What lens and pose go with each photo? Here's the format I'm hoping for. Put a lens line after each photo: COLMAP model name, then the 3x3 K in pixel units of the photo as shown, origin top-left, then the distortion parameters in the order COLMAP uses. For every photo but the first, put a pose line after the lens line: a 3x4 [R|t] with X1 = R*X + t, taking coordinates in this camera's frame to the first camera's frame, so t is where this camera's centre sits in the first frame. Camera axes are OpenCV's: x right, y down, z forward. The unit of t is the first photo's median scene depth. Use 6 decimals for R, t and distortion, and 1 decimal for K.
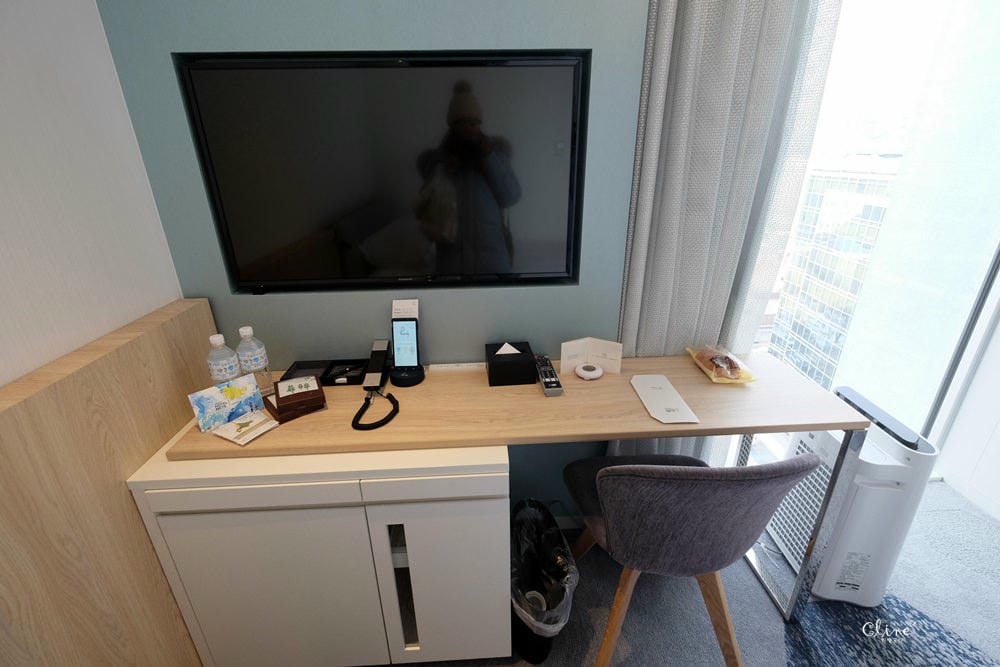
lens RADIAL K [[447.8, 0, 501.0], [0, 447.8, 329.0], [0, 0, 1]] dist [0.000838, 0.000040]
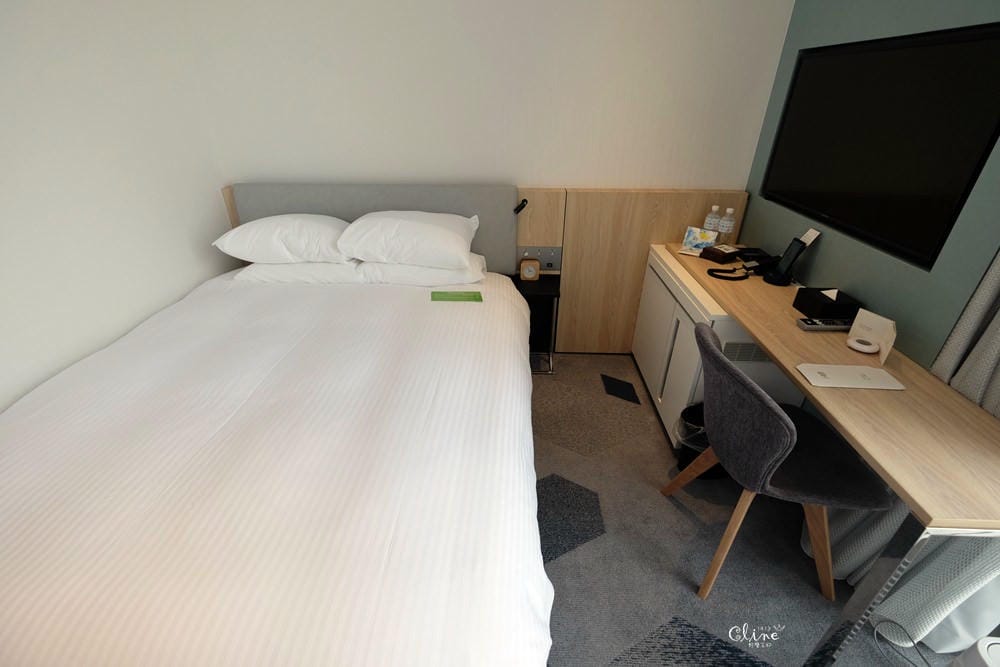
lens RADIAL K [[441.1, 0, 497.5], [0, 441.1, 327.9], [0, 0, 1]] dist [-0.001251, 0.000016]
pose [[-0.088143, 0.490345, -0.867060, 1.329493], [-0.378480, 0.788681, 0.484495, -0.131319], [0.921403, 0.370869, 0.116069, 0.099393]]
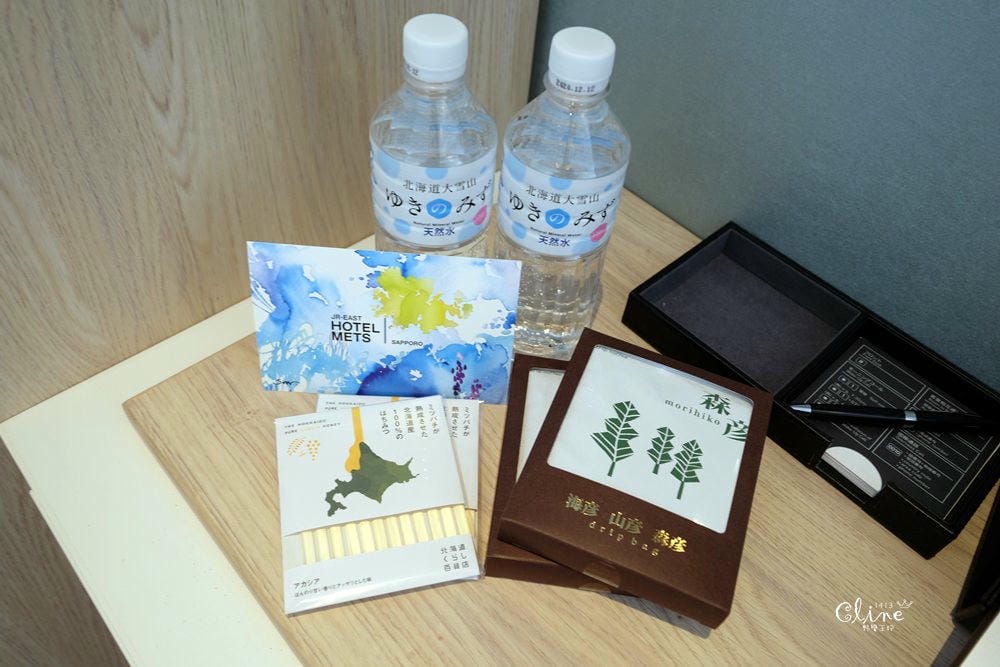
lens RADIAL K [[750.2, 0, 495.2], [0, 750.2, 330.6], [0, 0, 1]] dist [0.001568, 0.000275]
pose [[0.634688, 0.624376, -0.455331, -0.392499], [-0.364330, 0.761396, 0.536228, -0.061722], [0.681495, -0.174447, 0.710727, 0.756852]]
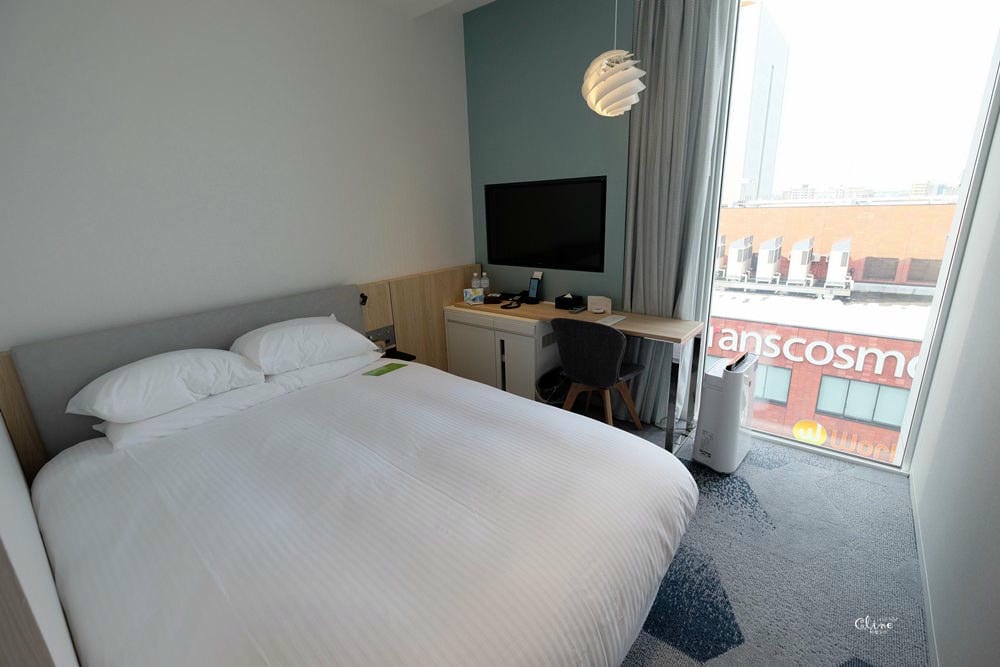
lens RADIAL K [[441.1, 0, 497.5], [0, 441.1, 327.9], [0, 0, 1]] dist [-0.001251, 0.000016]
pose [[0.735223, 0.172138, -0.655604, 1.483300], [-0.230956, 0.972958, -0.003541, 0.348287], [0.637265, 0.154019, 0.755097, -1.099936]]
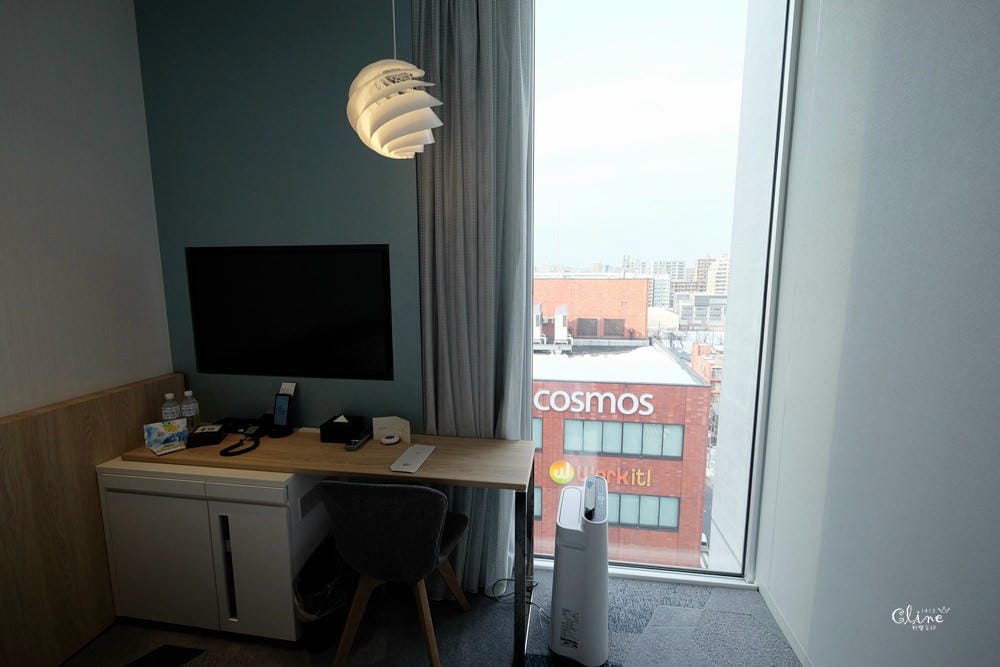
lens RADIAL K [[447.8, 0, 501.0], [0, 447.8, 329.0], [0, 0, 1]] dist [0.000838, 0.000040]
pose [[0.976475, 0.039185, -0.212041, 0.988859], [-0.089543, 0.968242, -0.233429, 0.062724], [0.196161, 0.246924, 0.948973, -0.477769]]
